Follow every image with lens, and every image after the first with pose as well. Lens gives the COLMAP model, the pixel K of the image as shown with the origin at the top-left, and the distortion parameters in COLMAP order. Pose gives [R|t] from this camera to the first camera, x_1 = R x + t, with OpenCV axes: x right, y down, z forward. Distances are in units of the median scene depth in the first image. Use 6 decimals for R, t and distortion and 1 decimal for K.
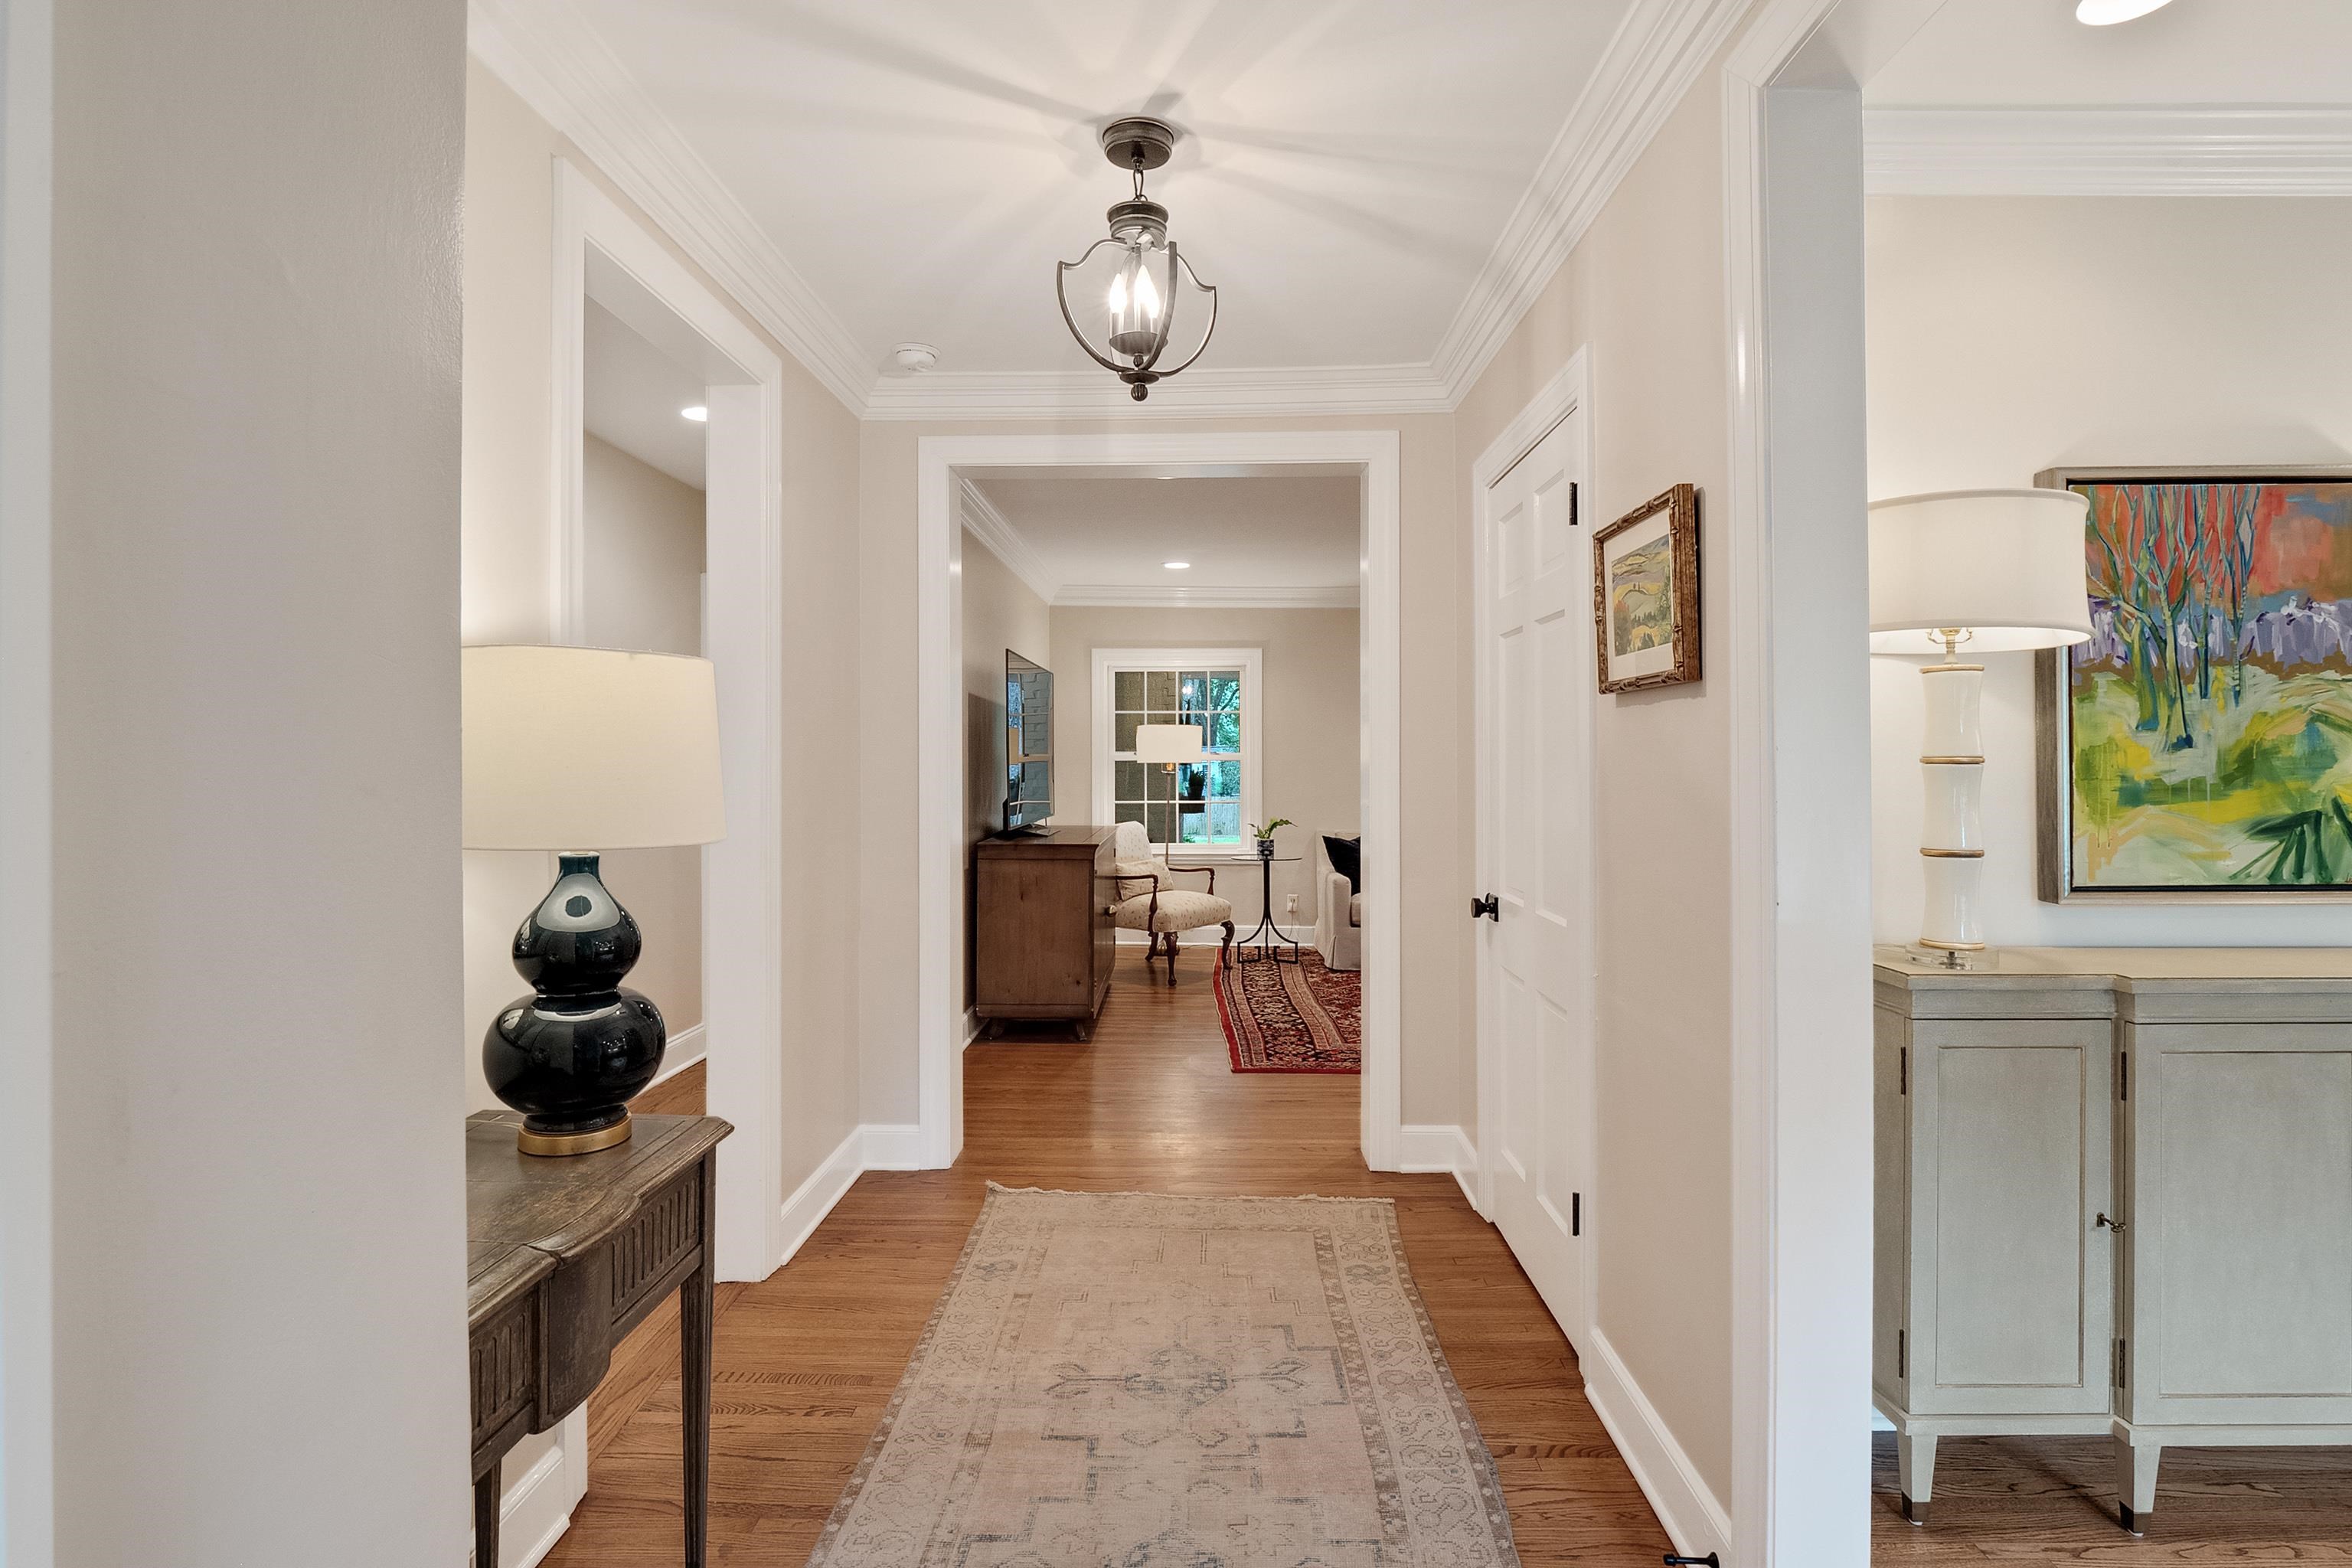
lens RADIAL K [[1134.8, 0, 1175.8], [0, 1134.8, 749.3], [0, 0, 1]] dist [0.001674, -0.007194]
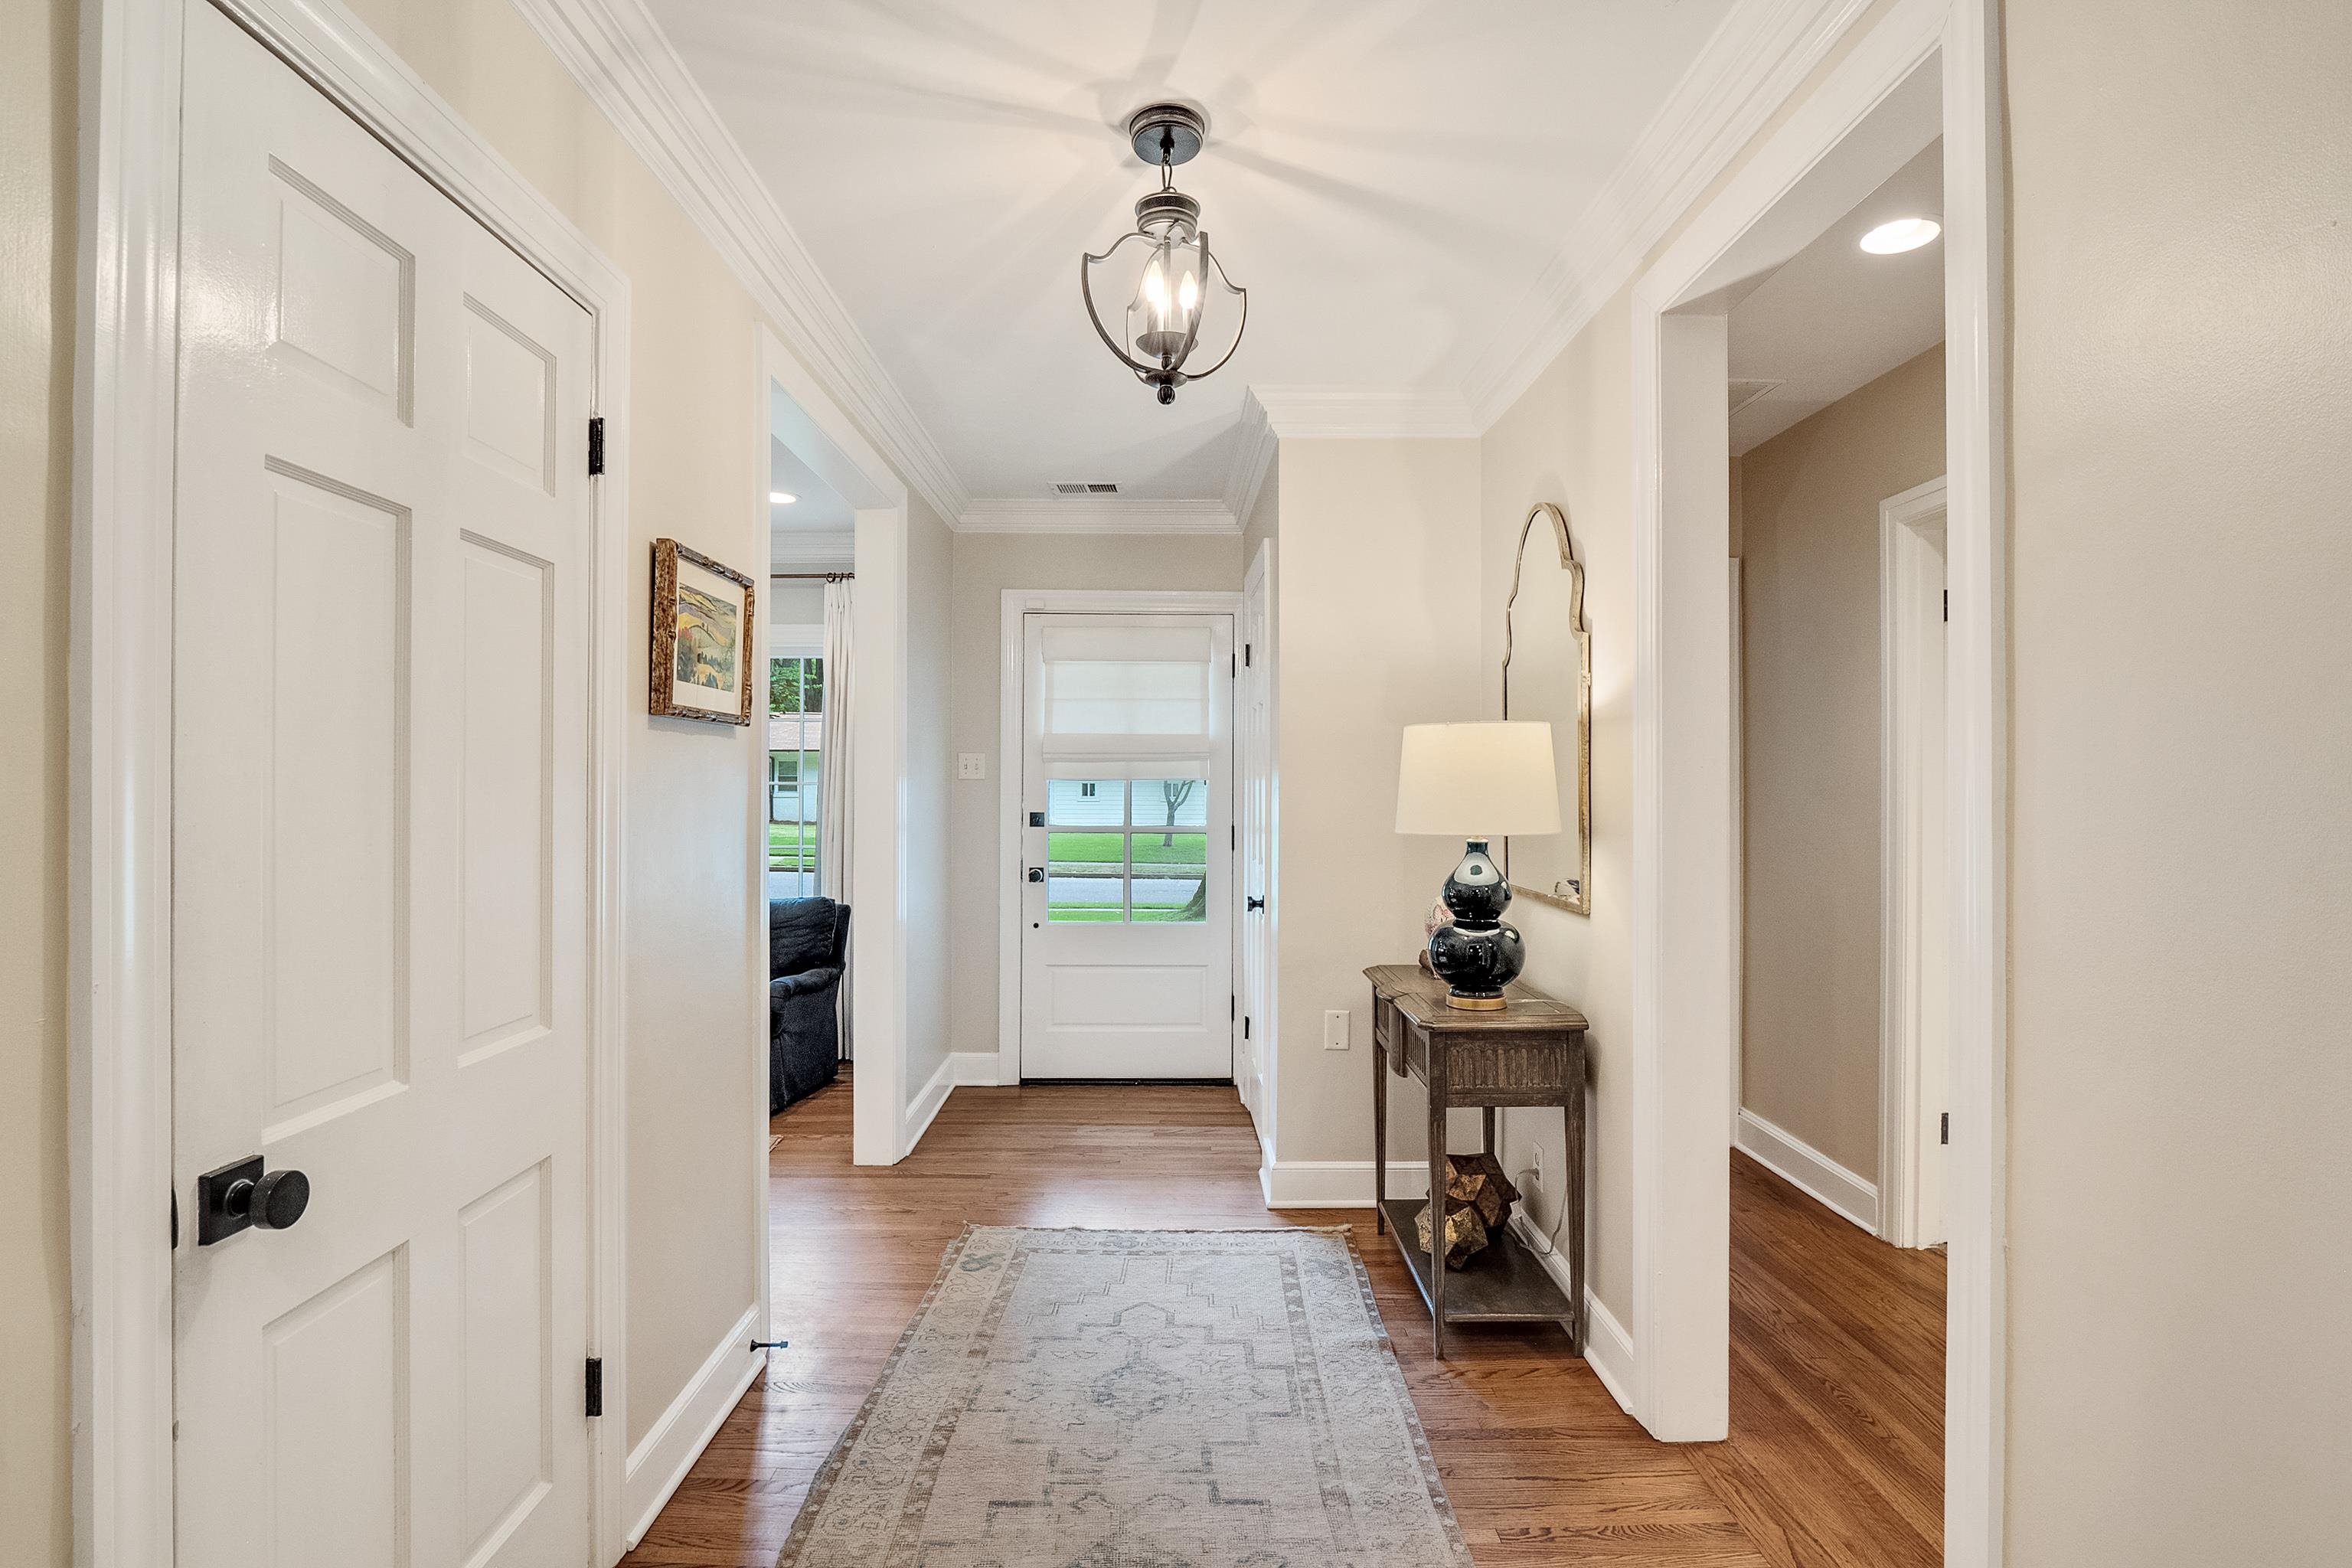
lens RADIAL K [[1134.8, 0, 1175.8], [0, 1134.8, 749.3], [0, 0, 1]] dist [0.001674, -0.007194]
pose [[-0.999344, 0.001039, -0.036211, -0.006336], [0.002465, 0.999222, -0.039361, 0.016819], [0.036142, -0.039424, -0.998569, 1.969255]]
